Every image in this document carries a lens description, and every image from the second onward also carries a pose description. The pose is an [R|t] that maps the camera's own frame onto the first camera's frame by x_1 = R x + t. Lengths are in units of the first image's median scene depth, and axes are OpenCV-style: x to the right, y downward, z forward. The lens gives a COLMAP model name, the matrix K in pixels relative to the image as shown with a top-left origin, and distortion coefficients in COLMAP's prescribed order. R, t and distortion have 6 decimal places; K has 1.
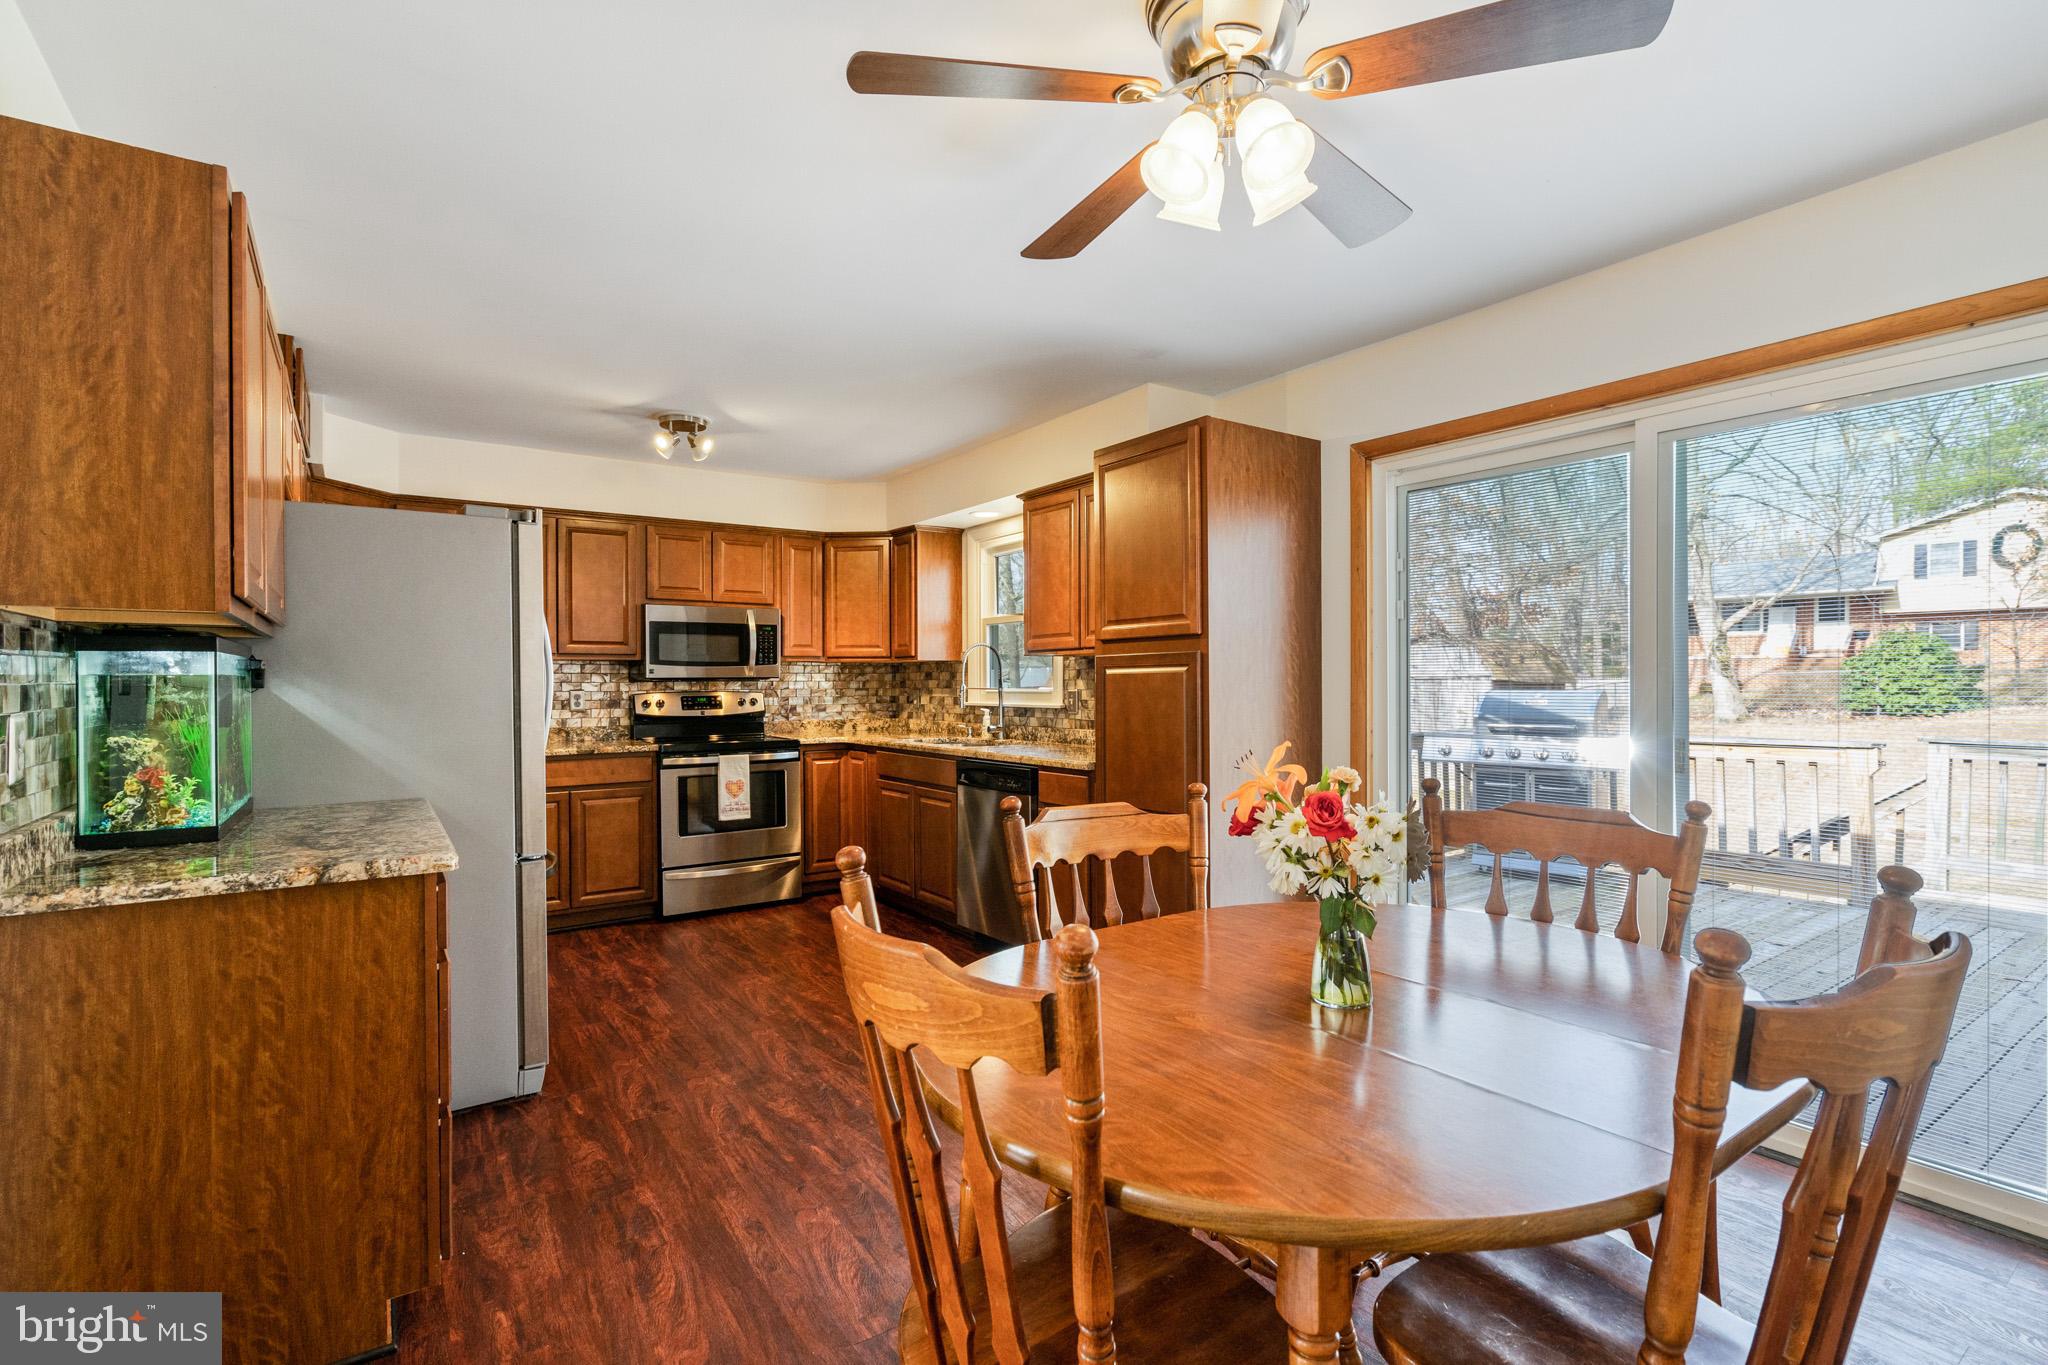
lens RADIAL K [[930.3, 0, 1015.5], [0, 930.3, 687.0], [0, 0, 1]] dist [-0.001631, -0.000127]
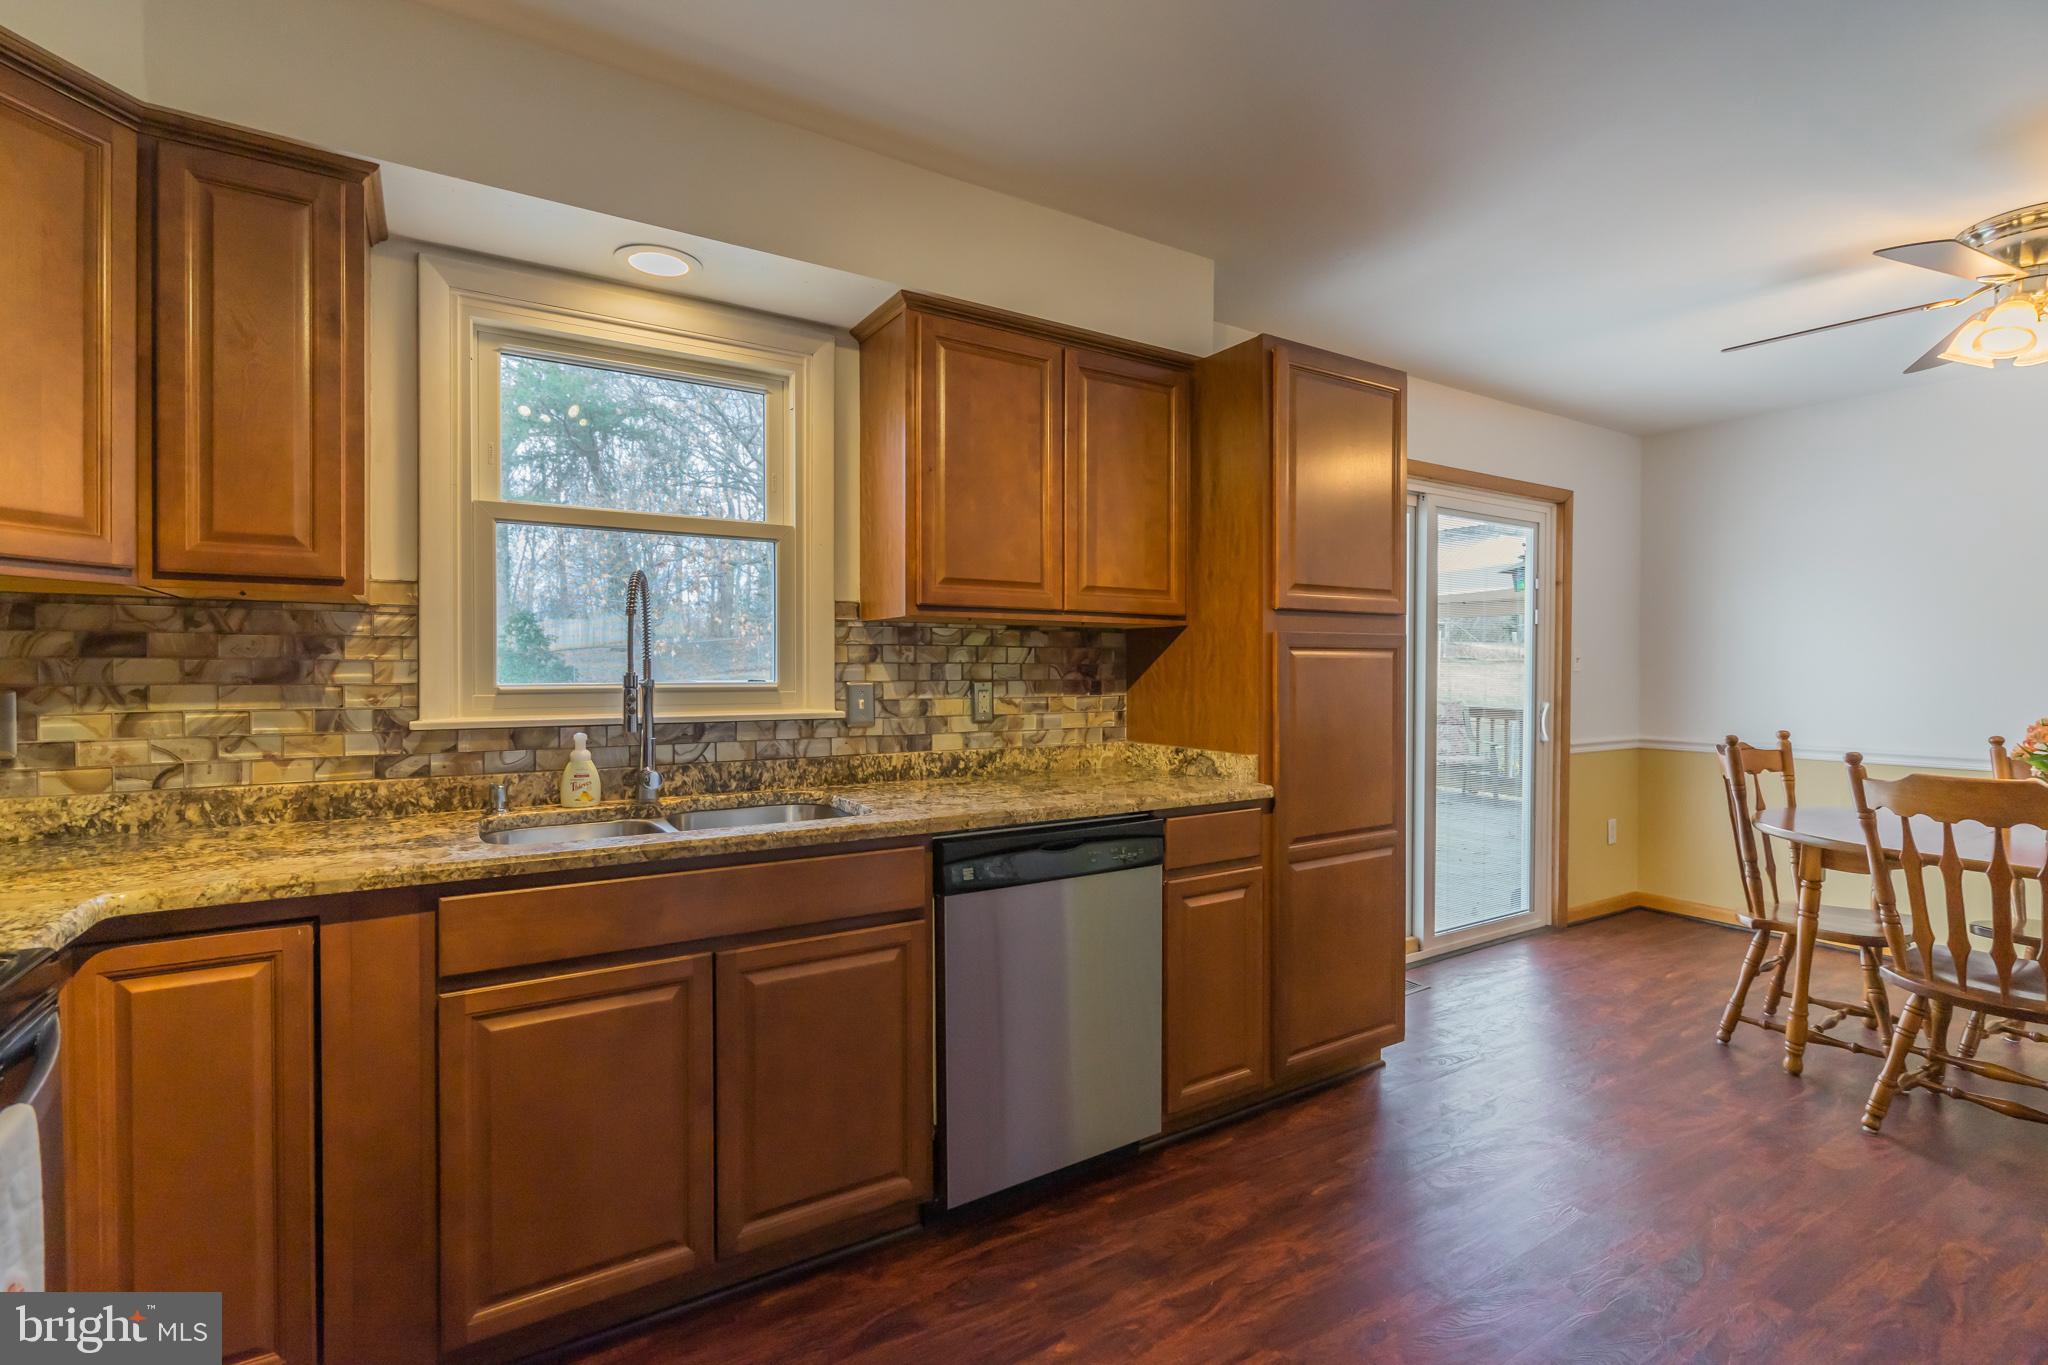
lens RADIAL K [[930.3, 0, 1019.4], [0, 930.3, 669.6], [0, 0, 1]] dist [-0.001631, -0.000127]
pose [[0.044834, -0.000434, 0.998994, -0.456226], [0.003768, 0.999993, 0.000266, -0.003931], [-0.998987, 0.003752, 0.044836, 0.845556]]
